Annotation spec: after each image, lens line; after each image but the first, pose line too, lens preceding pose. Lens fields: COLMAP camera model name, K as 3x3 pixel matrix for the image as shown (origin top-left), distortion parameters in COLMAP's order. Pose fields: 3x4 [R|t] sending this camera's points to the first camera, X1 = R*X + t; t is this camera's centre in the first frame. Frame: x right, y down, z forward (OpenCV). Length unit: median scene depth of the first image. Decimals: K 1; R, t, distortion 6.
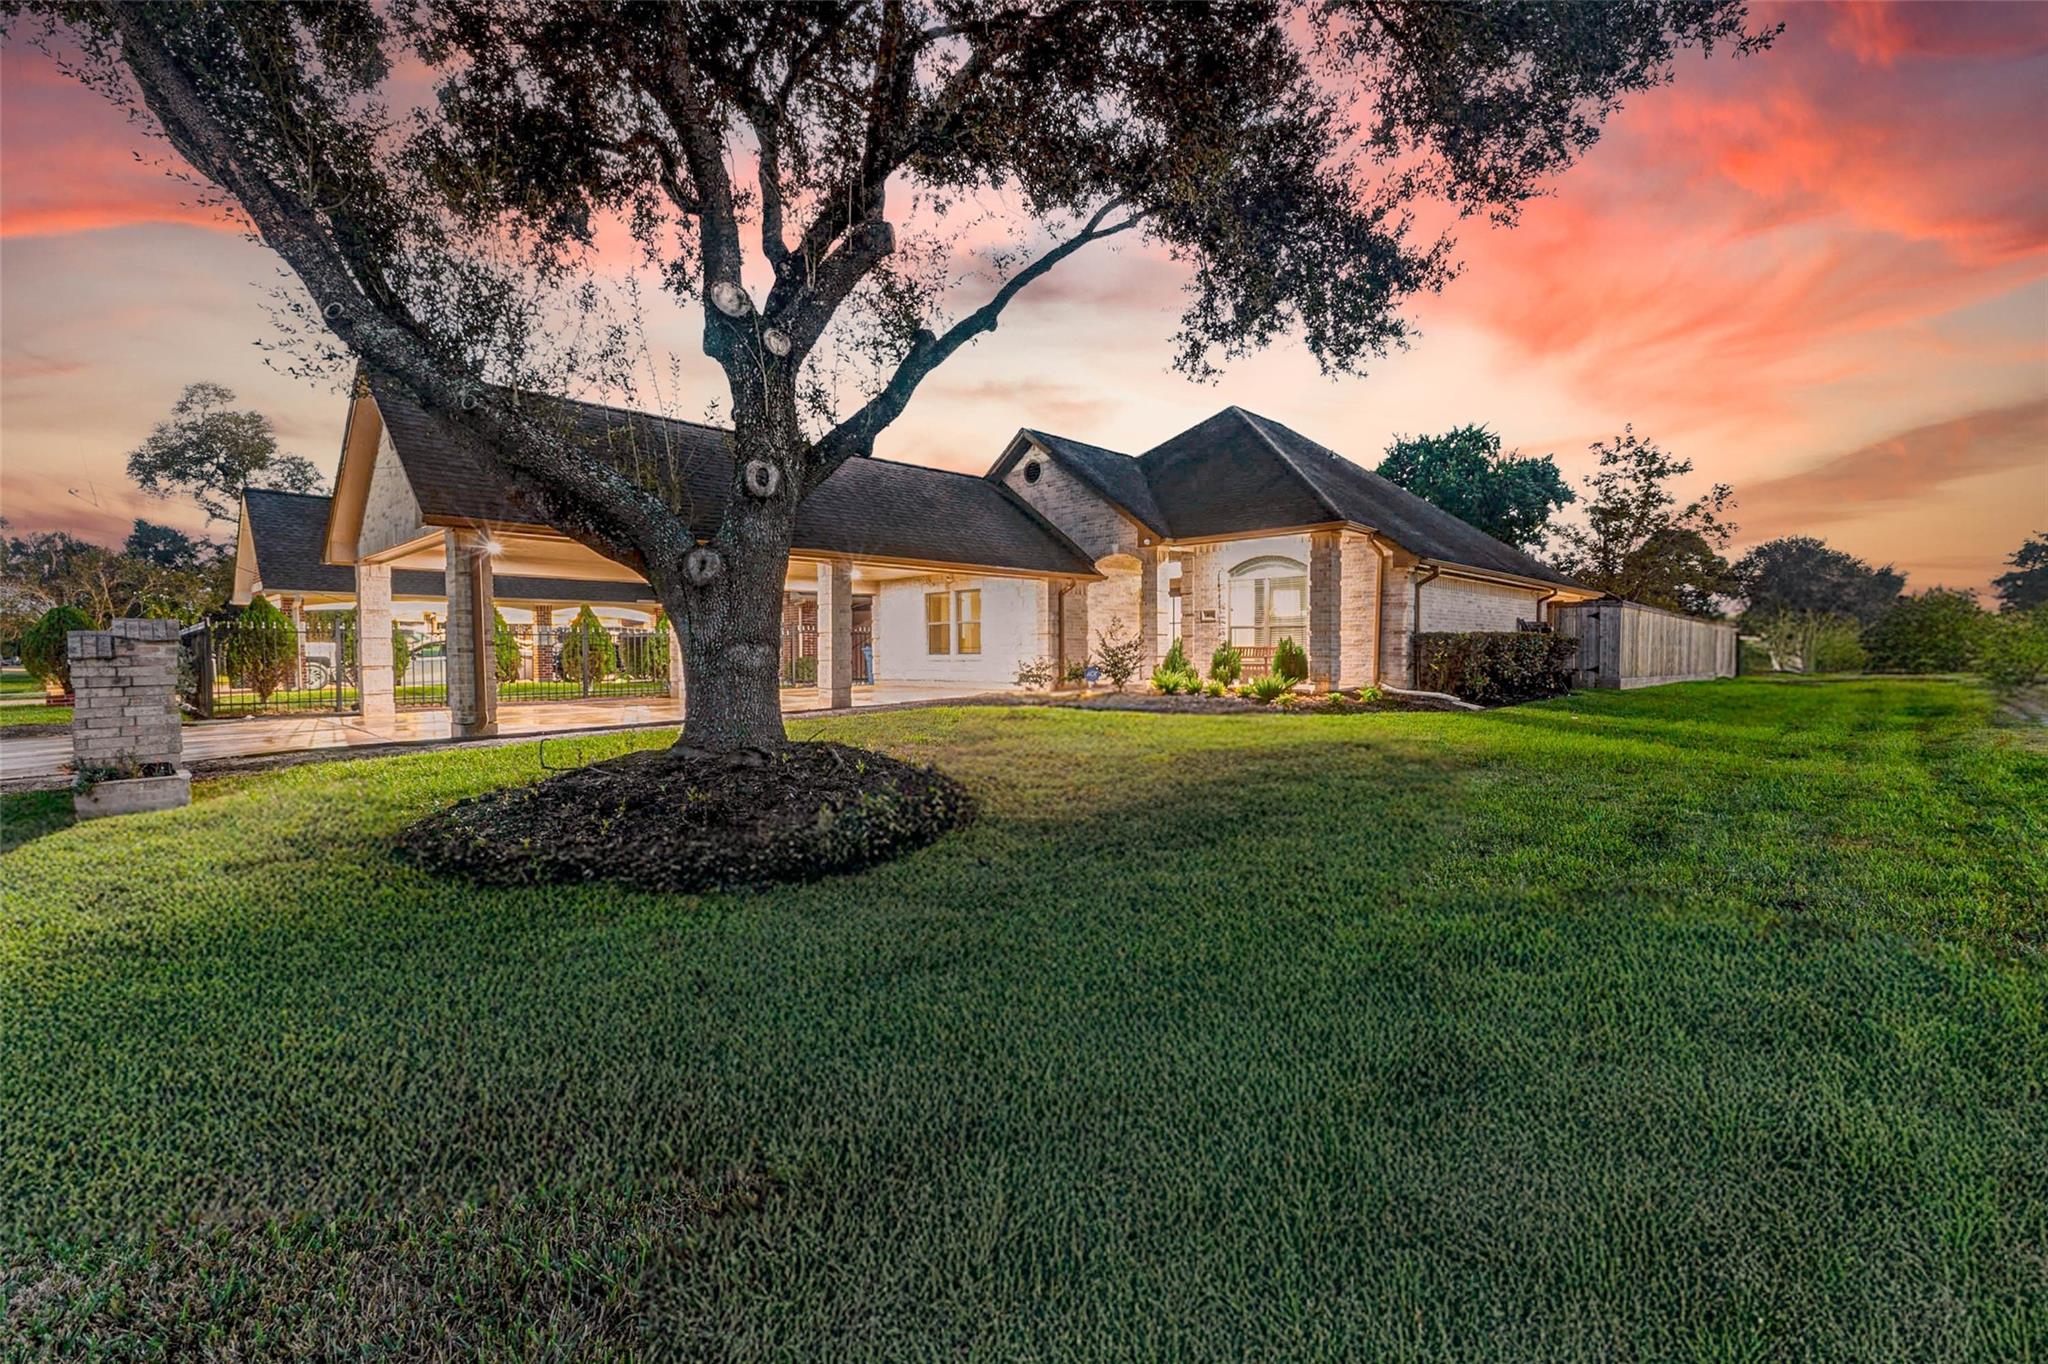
lens RADIAL K [[892.7, 0, 1024.0], [0, 892.7, 682.0], [0, 0, 1]] dist [0.087186, 0.000010]
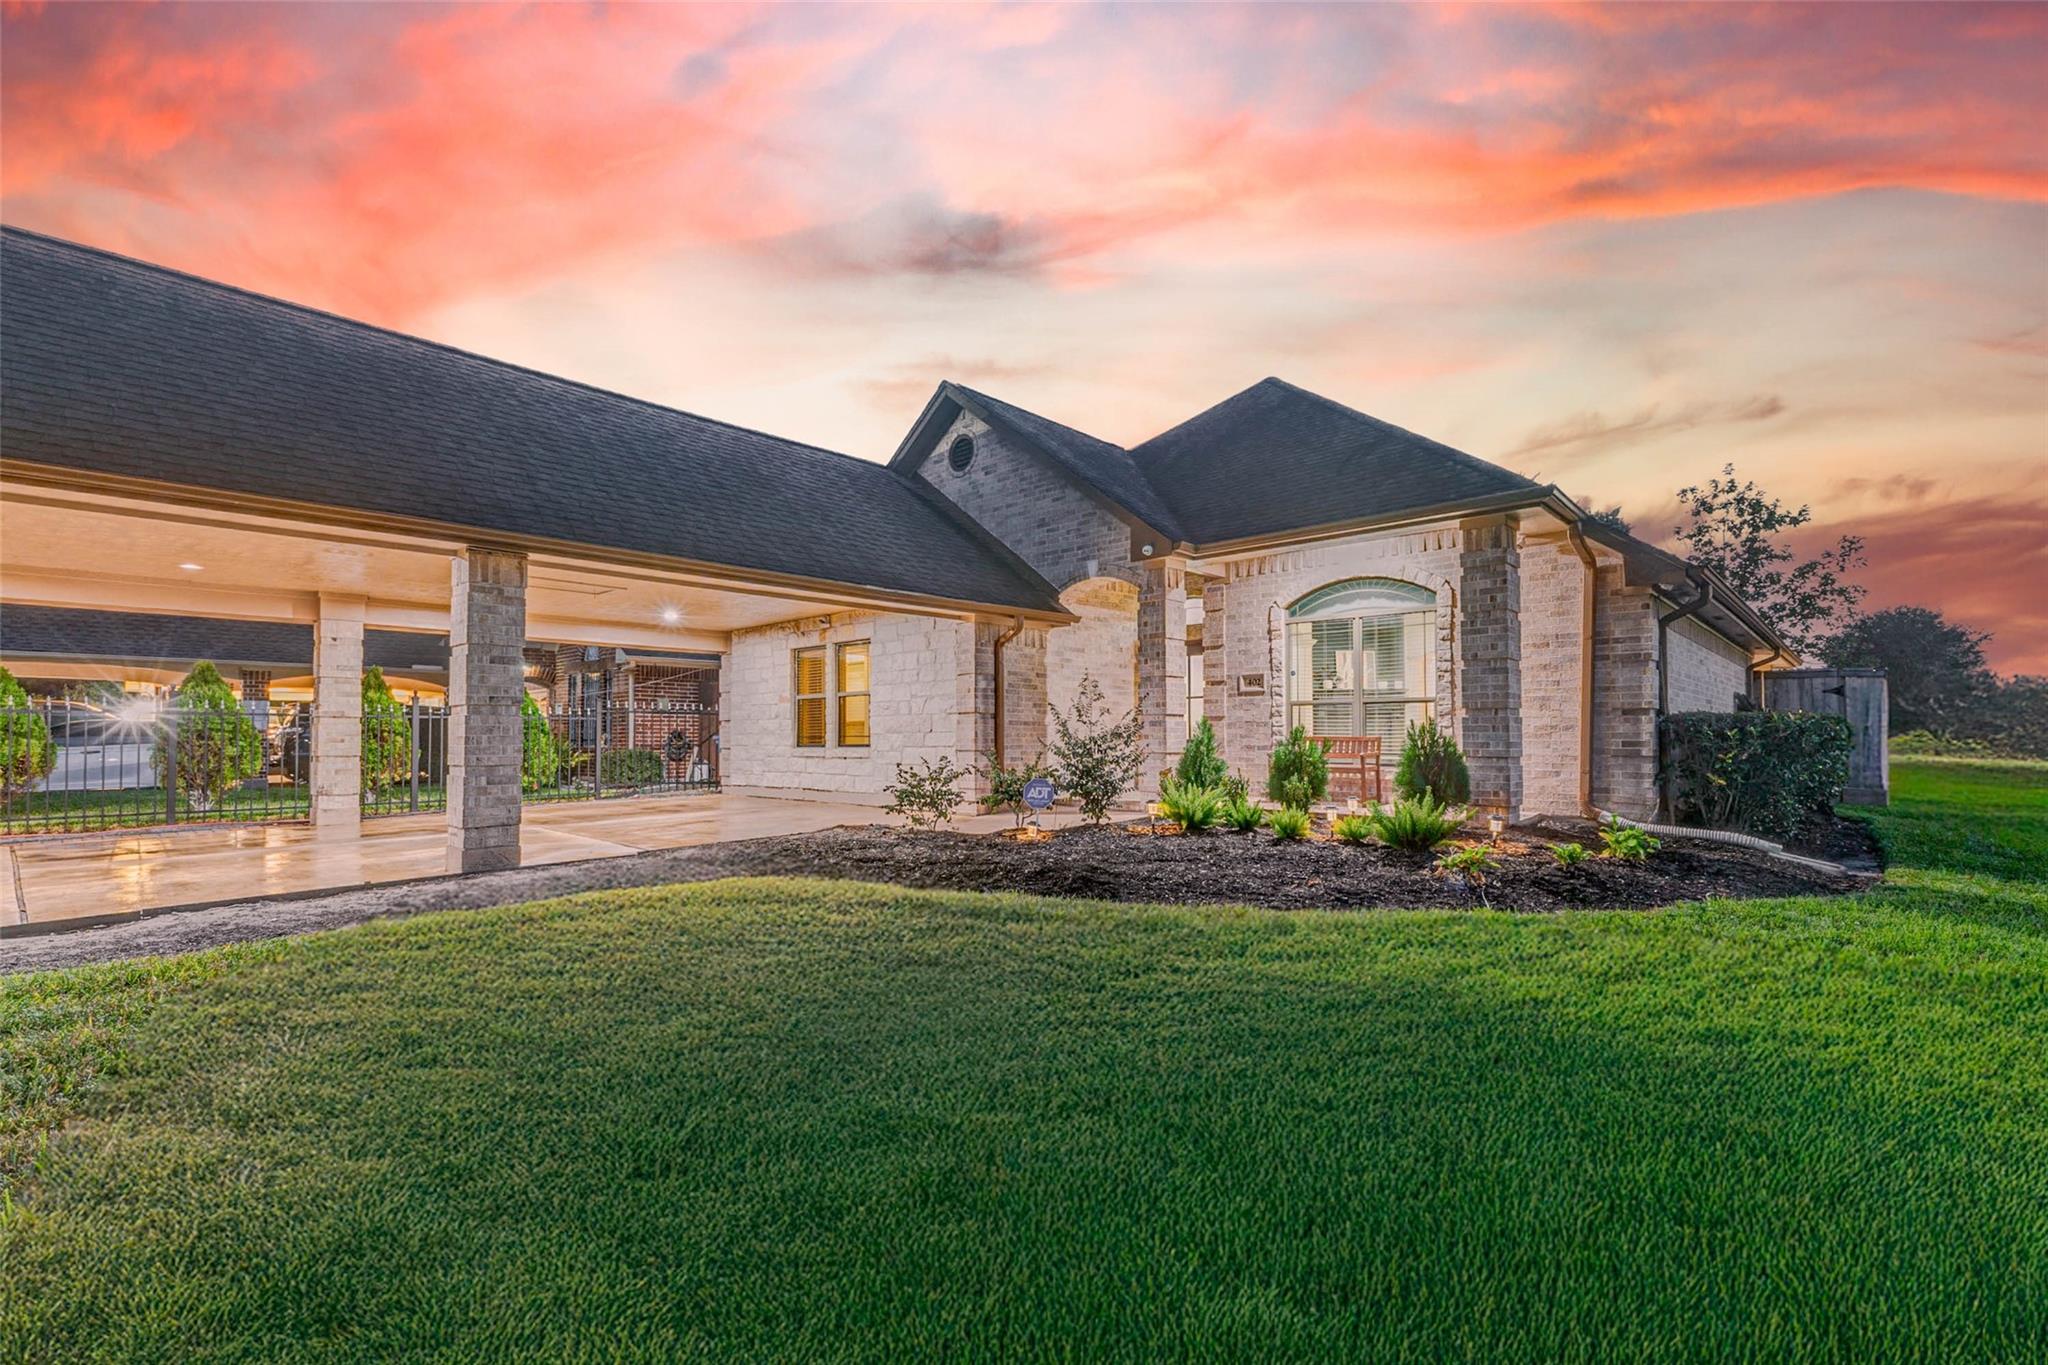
lens RADIAL K [[908.2, 0, 1026.2], [0, 908.2, 710.8], [0, 0, 1]] dist [0.015593, -0.000020]
pose [[0.999987, 0.002191, 0.004633, 0.054999], [-0.001900, 0.998079, -0.061922, -0.019042], [-0.004760, 0.061912, 0.998070, 0.408967]]
